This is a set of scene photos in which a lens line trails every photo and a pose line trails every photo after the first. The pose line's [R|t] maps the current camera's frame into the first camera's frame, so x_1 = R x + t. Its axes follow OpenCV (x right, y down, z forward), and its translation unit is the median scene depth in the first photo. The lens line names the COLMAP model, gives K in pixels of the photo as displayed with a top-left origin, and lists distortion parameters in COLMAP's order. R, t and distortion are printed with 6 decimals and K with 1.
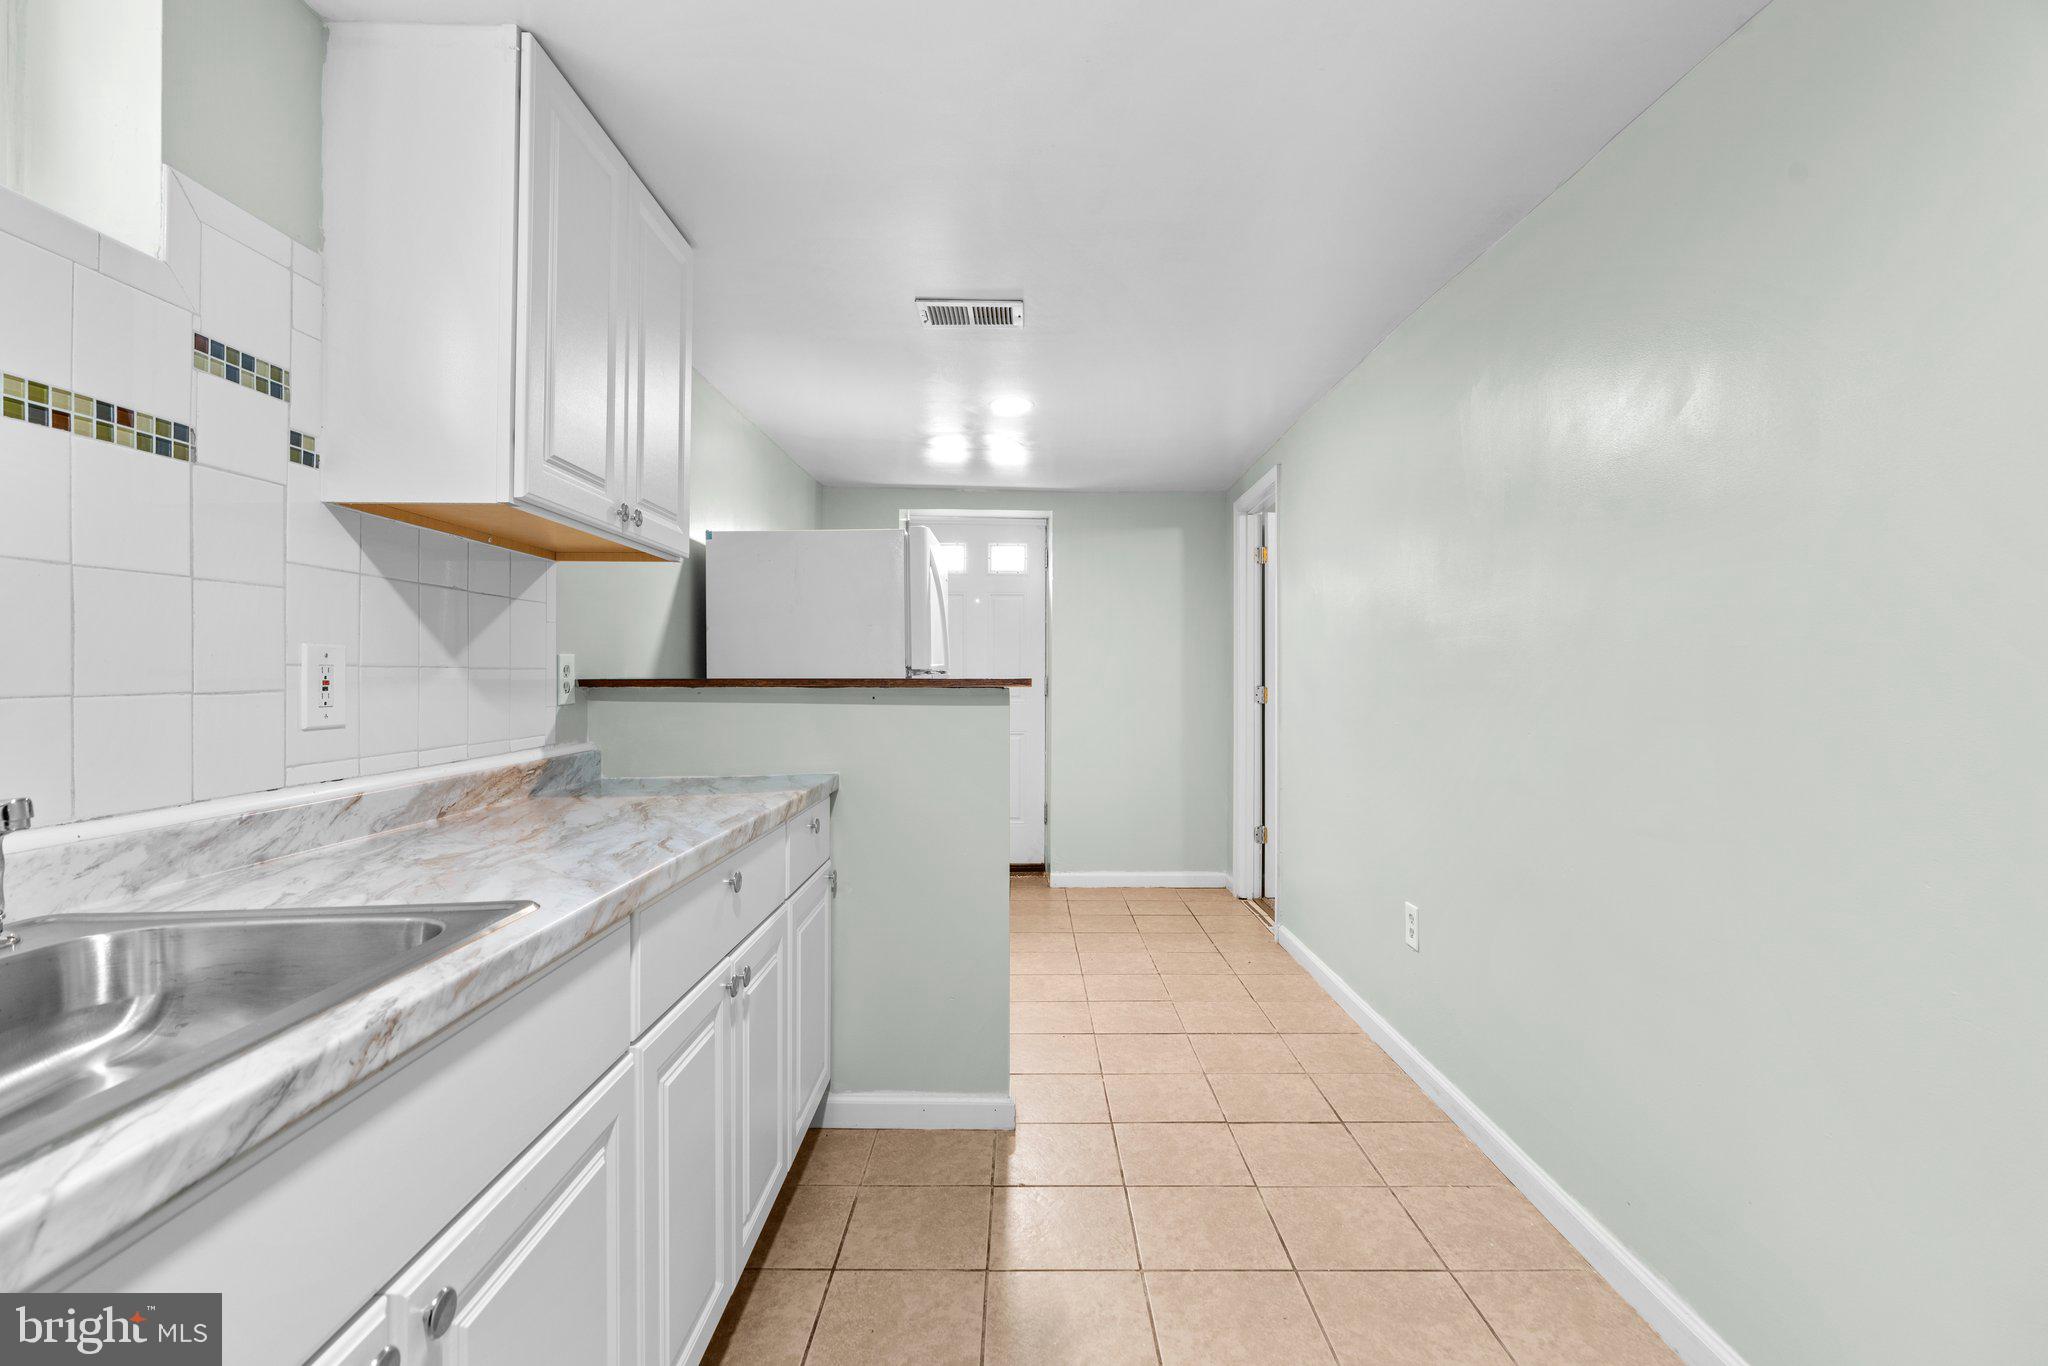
lens RADIAL K [[923.6, 0, 1026.2], [0, 923.6, 673.1], [0, 0, 1]] dist [-0.011723, 0.005008]
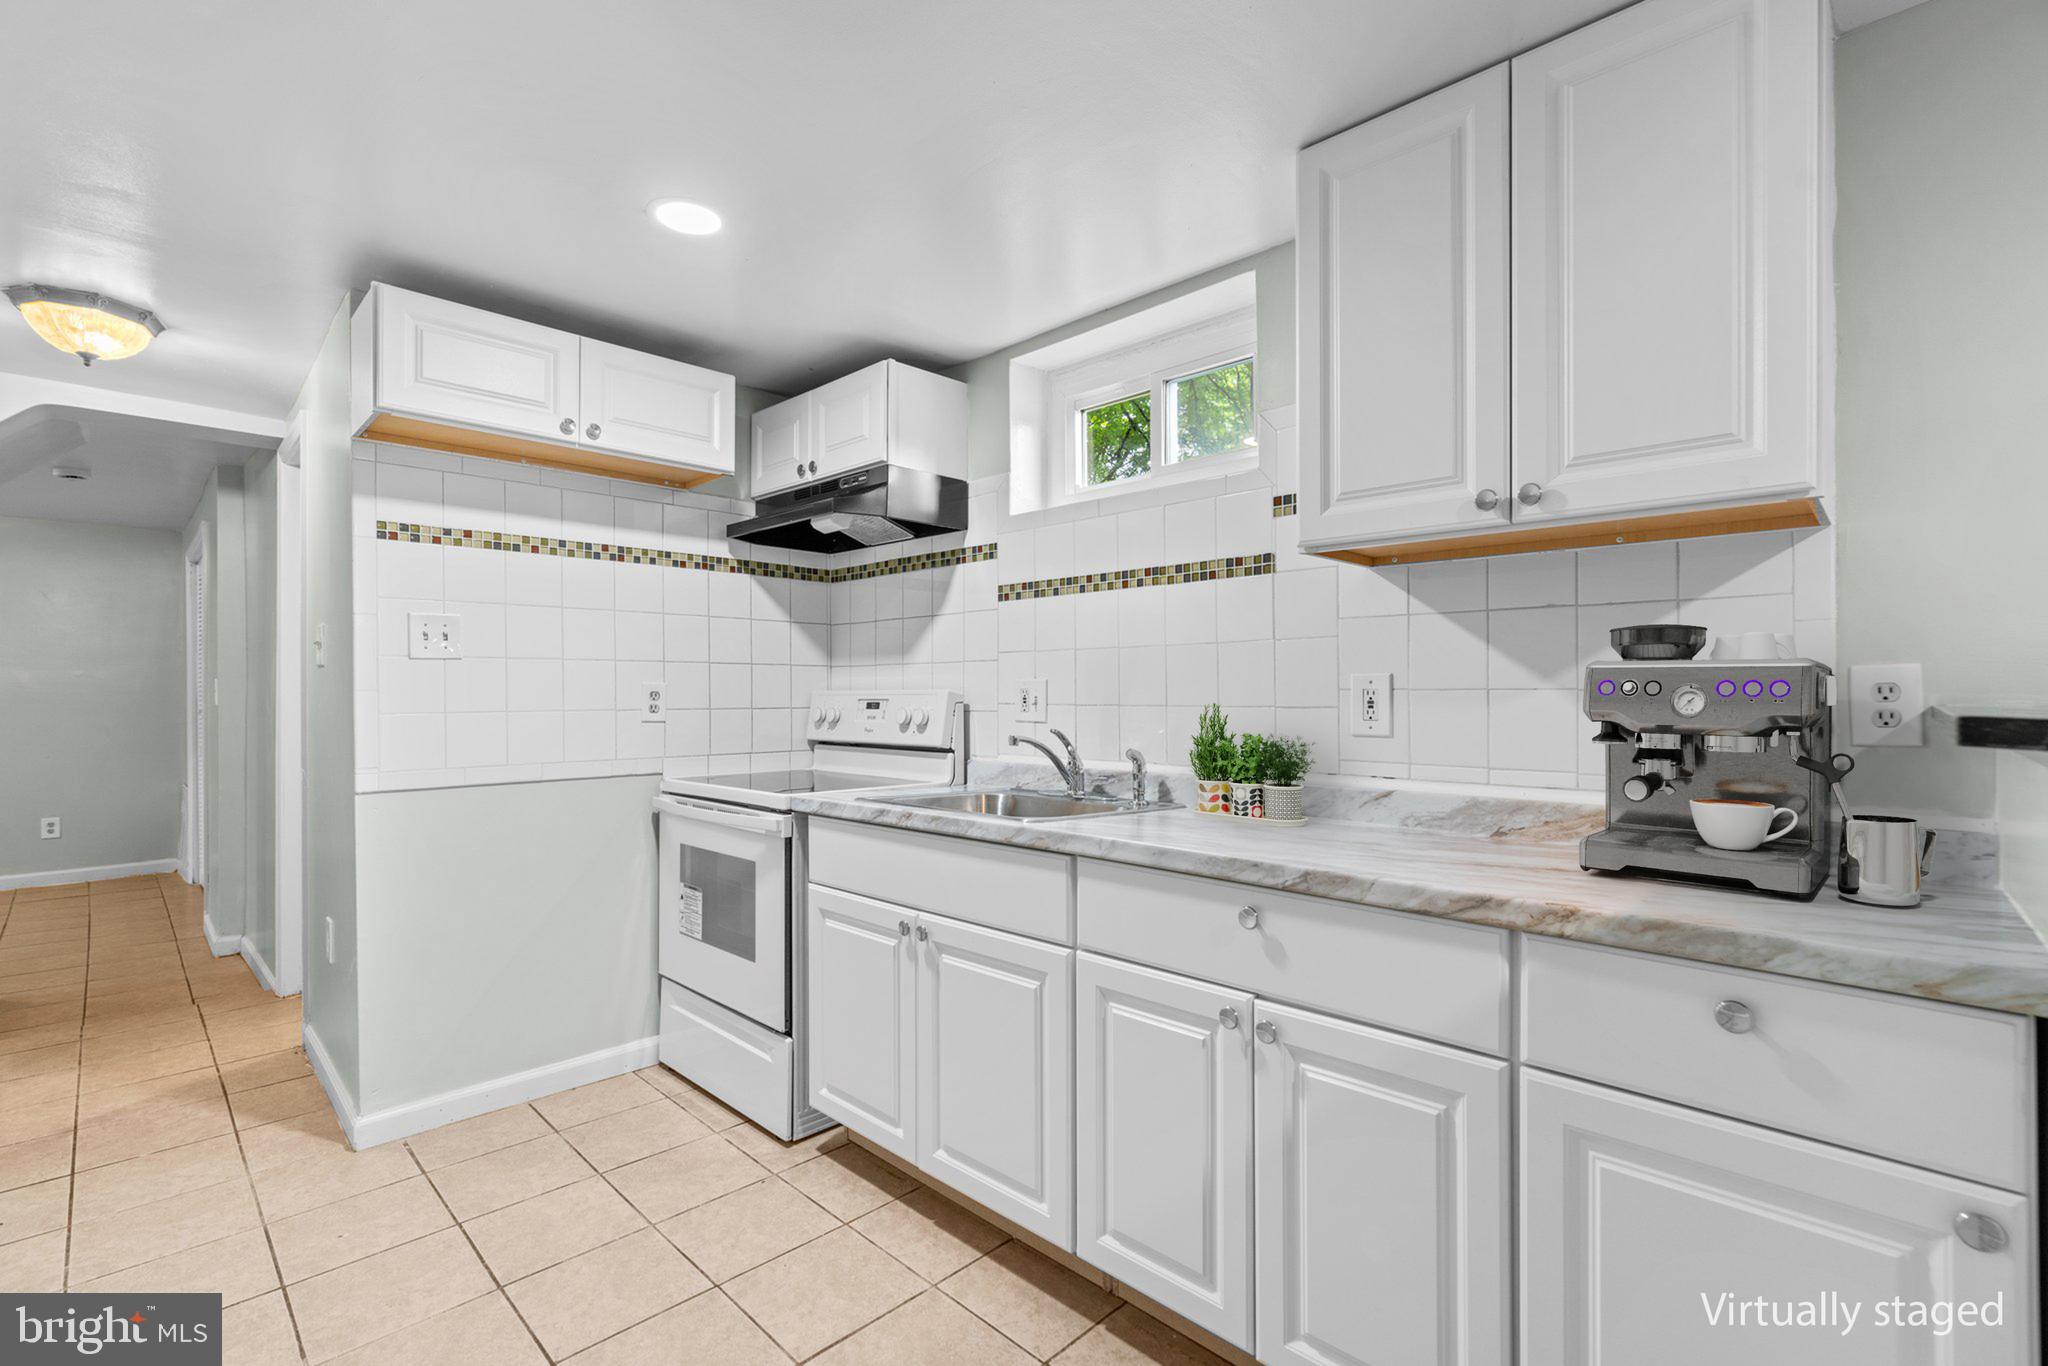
lens RADIAL K [[923.0, 0, 1026.9], [0, 923.0, 688.2], [0, 0, 1]] dist [-0.015856, 0.007230]
pose [[-0.707586, -0.002526, -0.706623, 0.457267], [0.001529, 0.999986, -0.005105, -0.003342], [0.706626, -0.004693, -0.707572, 1.349051]]
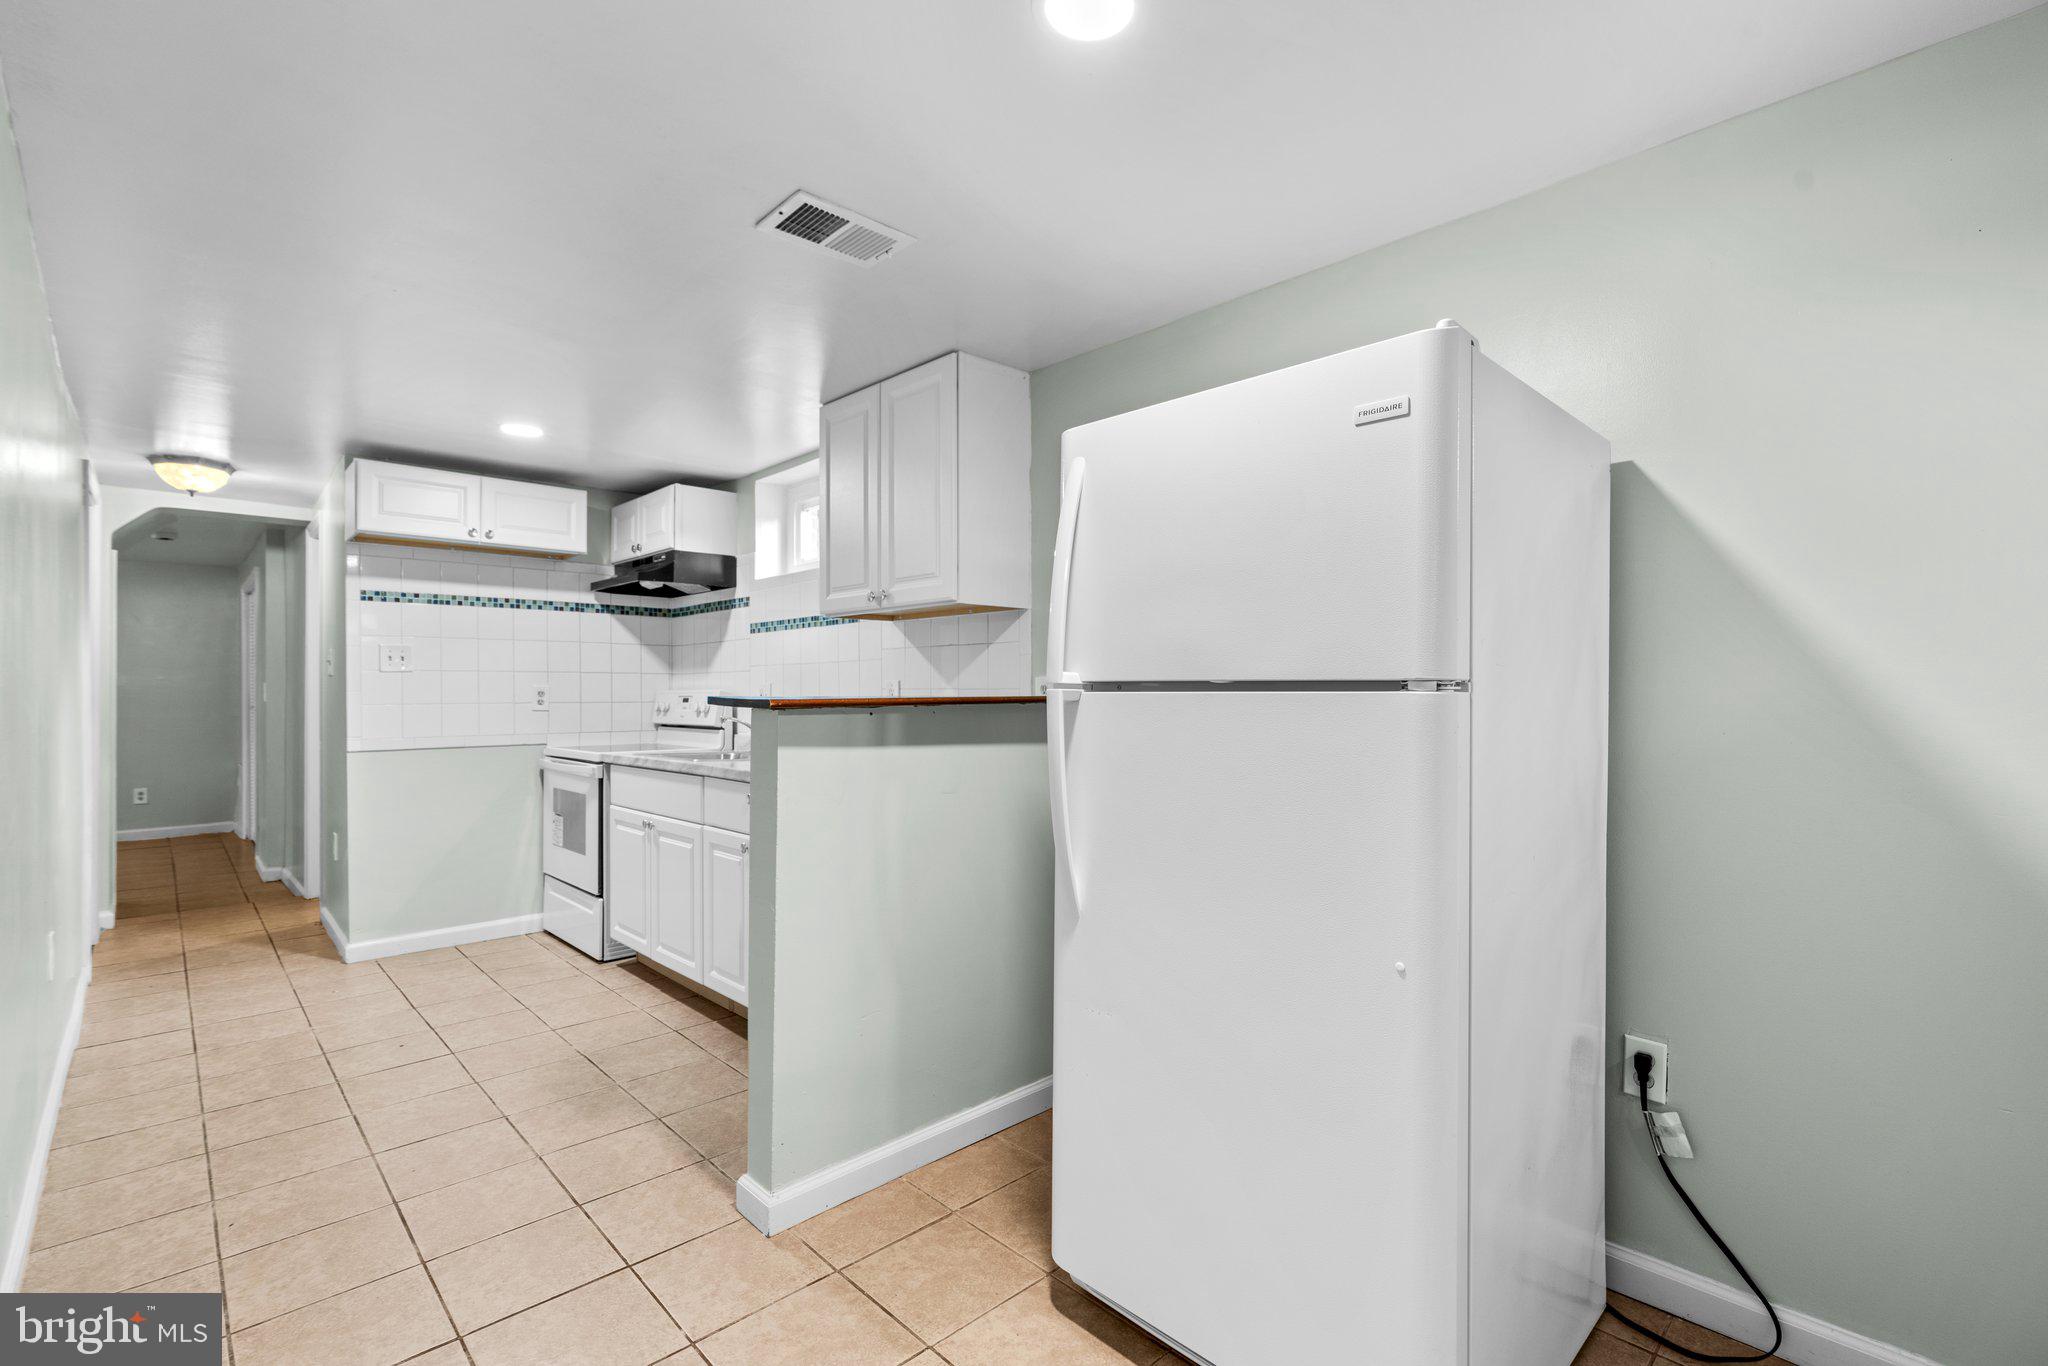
lens RADIAL K [[925.5, 0, 1024.0], [0, 925.5, 683.0], [0, 0, 1]] dist [-0.013683, 0.009026]
pose [[-0.730214, -0.004546, -0.683204, 0.541215], [0.003622, 0.999938, -0.010525, 0.002209], [0.683209, -0.010160, -0.730152, 2.541075]]
